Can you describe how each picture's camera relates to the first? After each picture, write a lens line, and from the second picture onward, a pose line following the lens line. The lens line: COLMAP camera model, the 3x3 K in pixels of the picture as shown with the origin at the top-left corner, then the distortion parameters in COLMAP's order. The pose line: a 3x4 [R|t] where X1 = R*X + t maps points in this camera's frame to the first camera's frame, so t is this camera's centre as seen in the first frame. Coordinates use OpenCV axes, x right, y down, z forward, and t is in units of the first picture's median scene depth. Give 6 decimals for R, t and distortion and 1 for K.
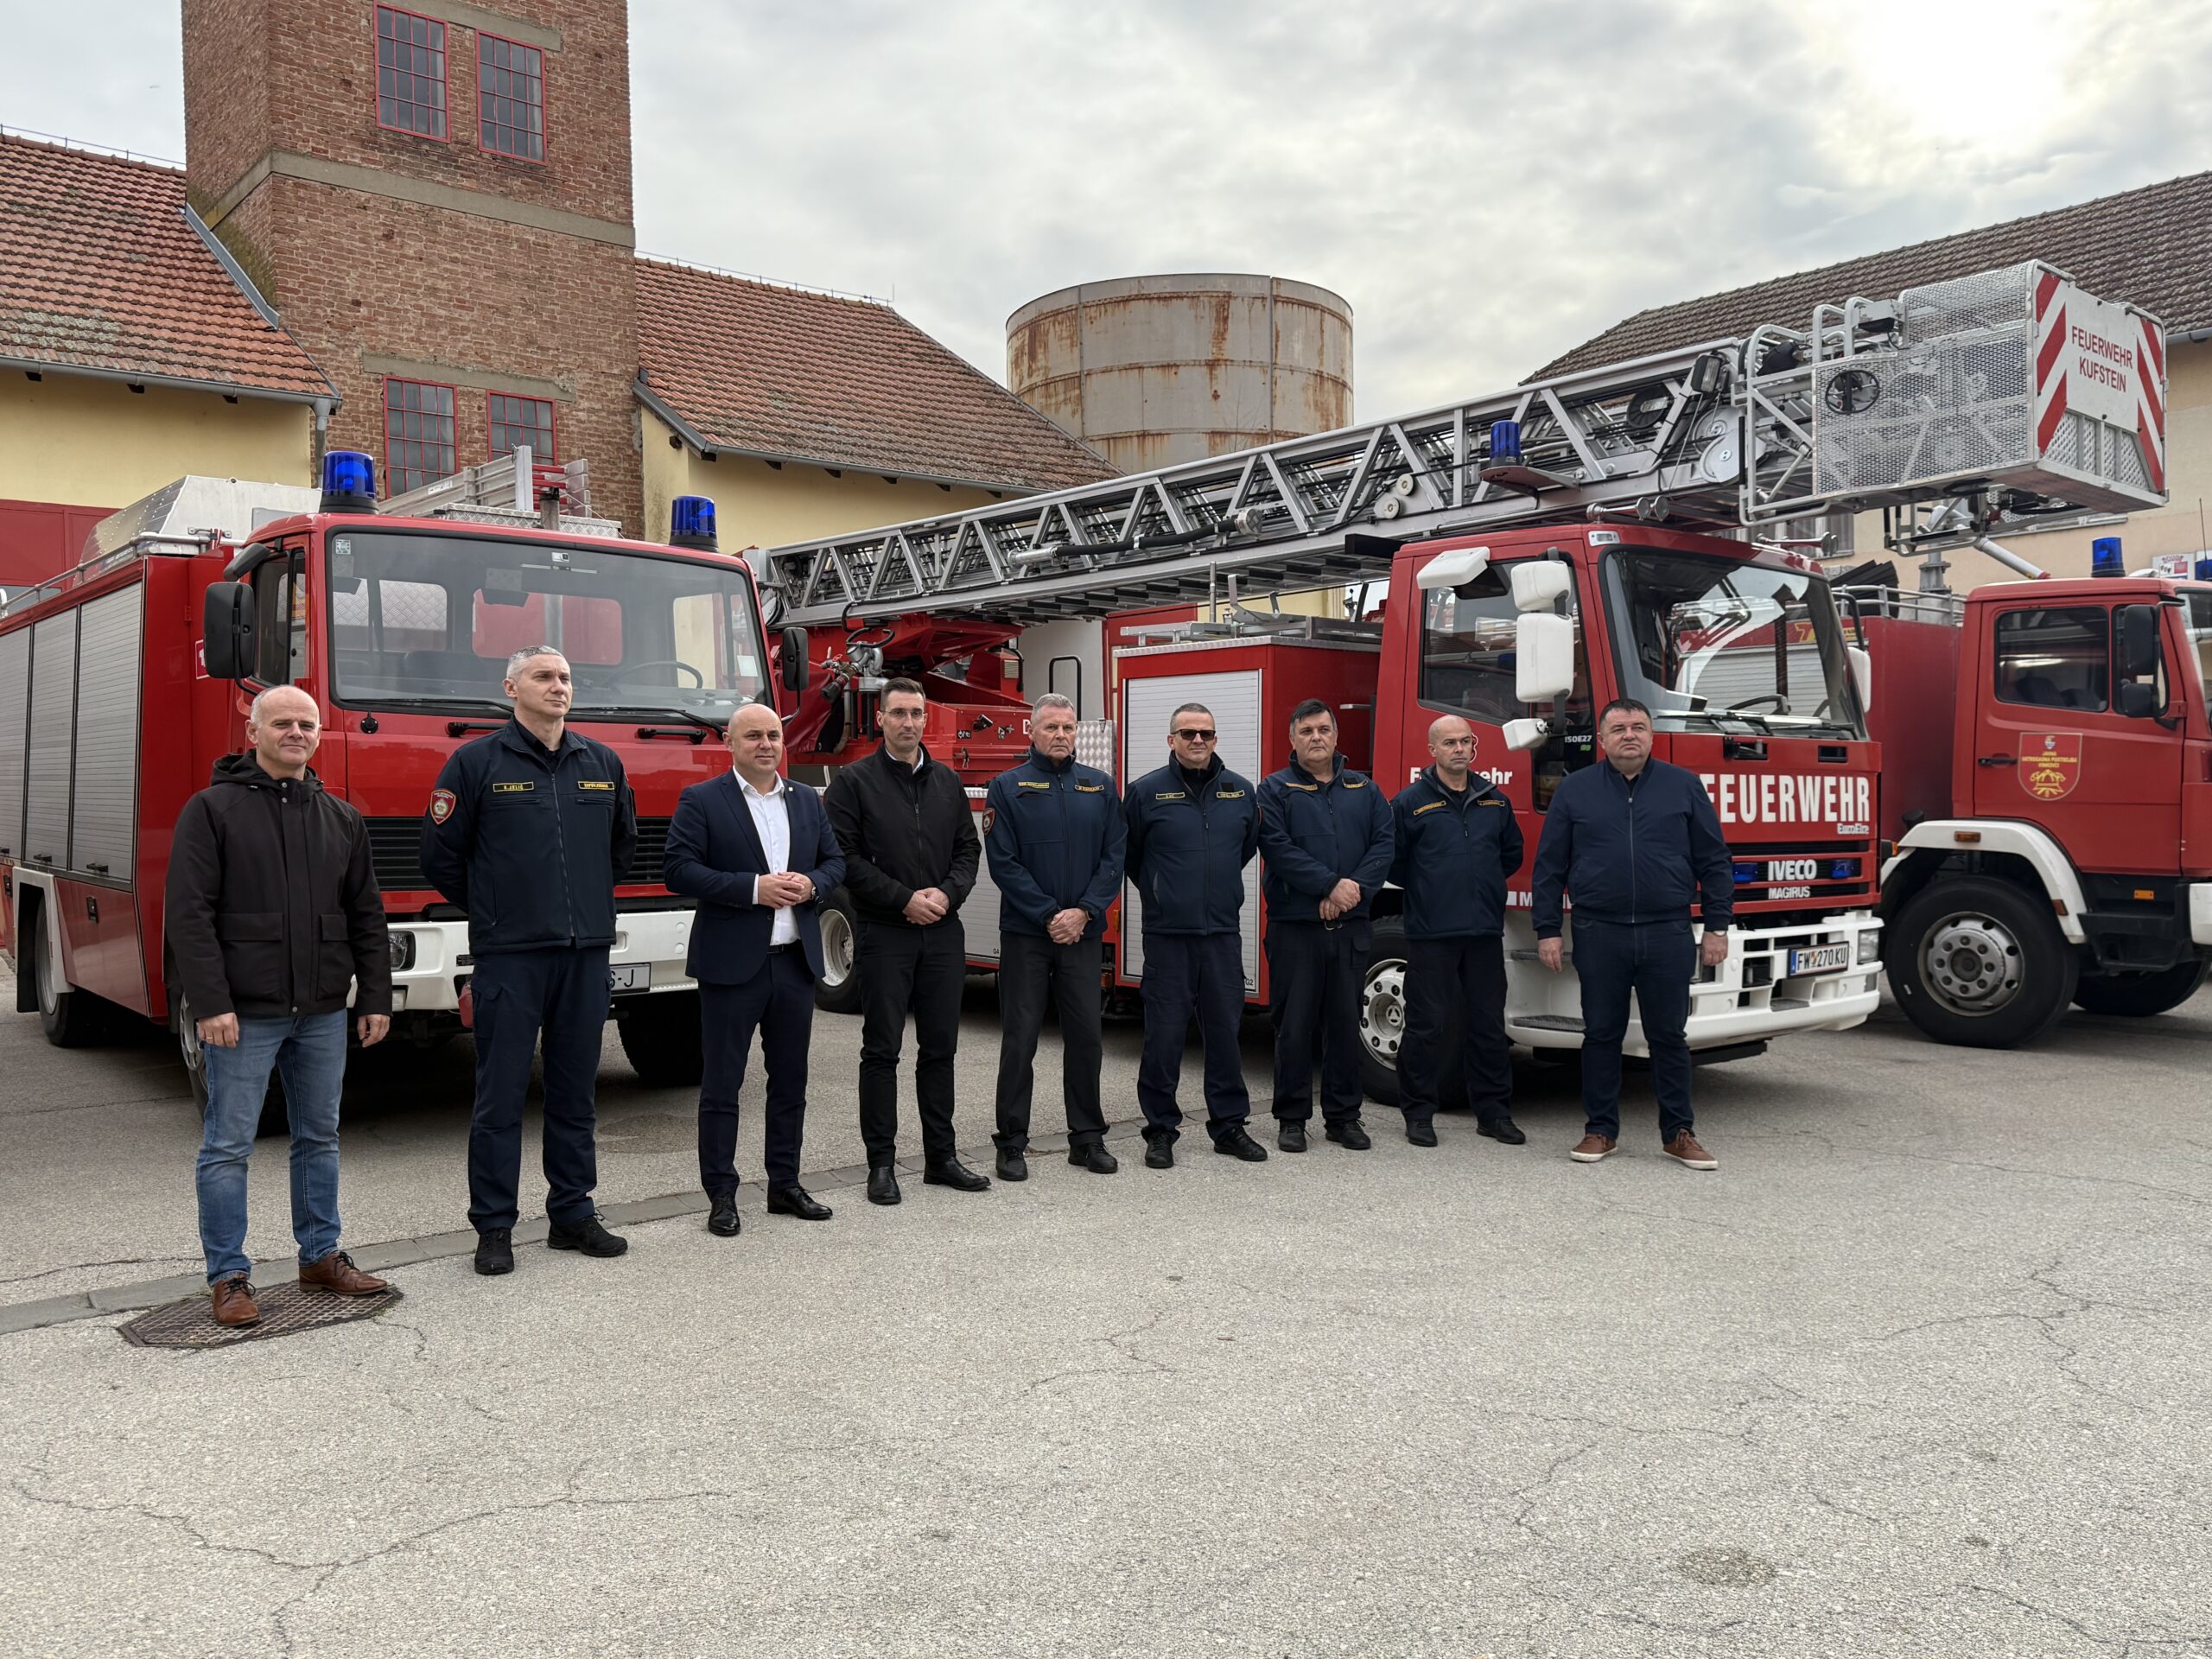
lens RADIAL K [[1747.9, 0, 1106.0], [0, 1747.9, 829.5], [0, 0, 1]] dist [0.168060, -0.305529]
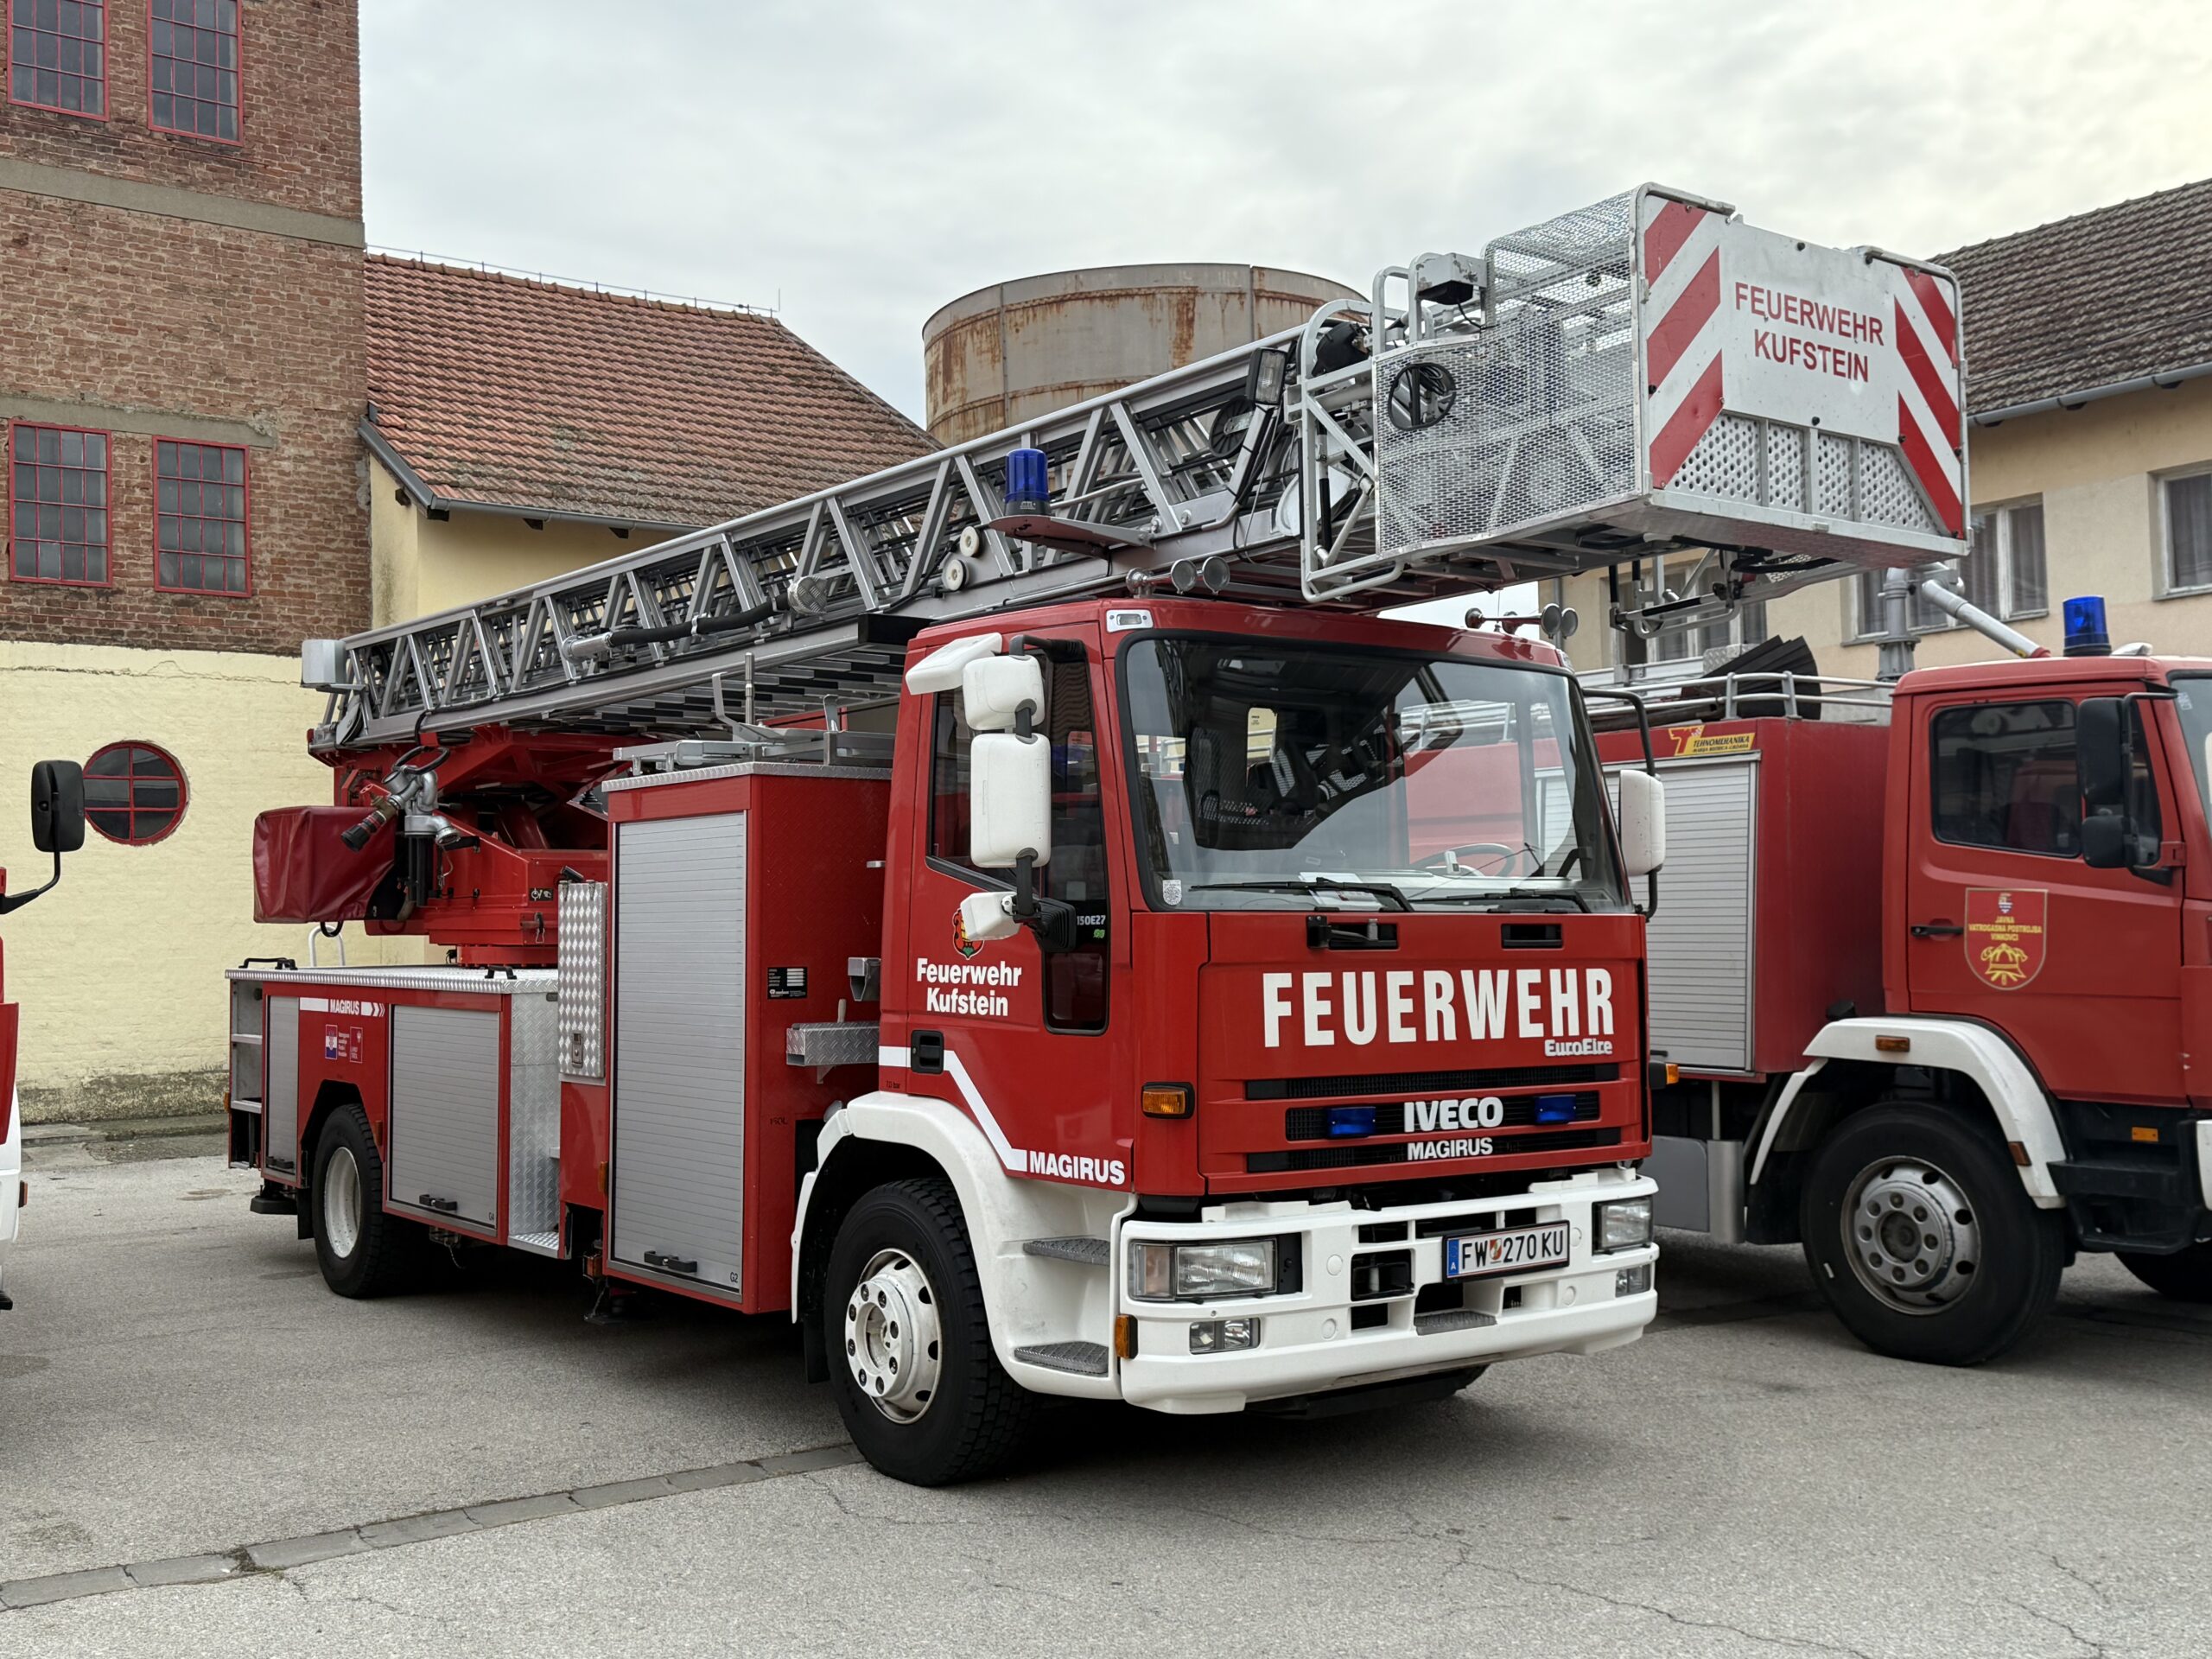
lens RADIAL K [[2251.8, 0, 1106.0], [0, 2251.8, 829.5], [0, 0, 1]] dist [0.176984, -0.317844]
pose [[0.997710, -0.011831, -0.066587, 0.244046], [0.007468, 0.997831, -0.065402, -0.022075], [0.067217, 0.064755, 0.995635, 0.116513]]
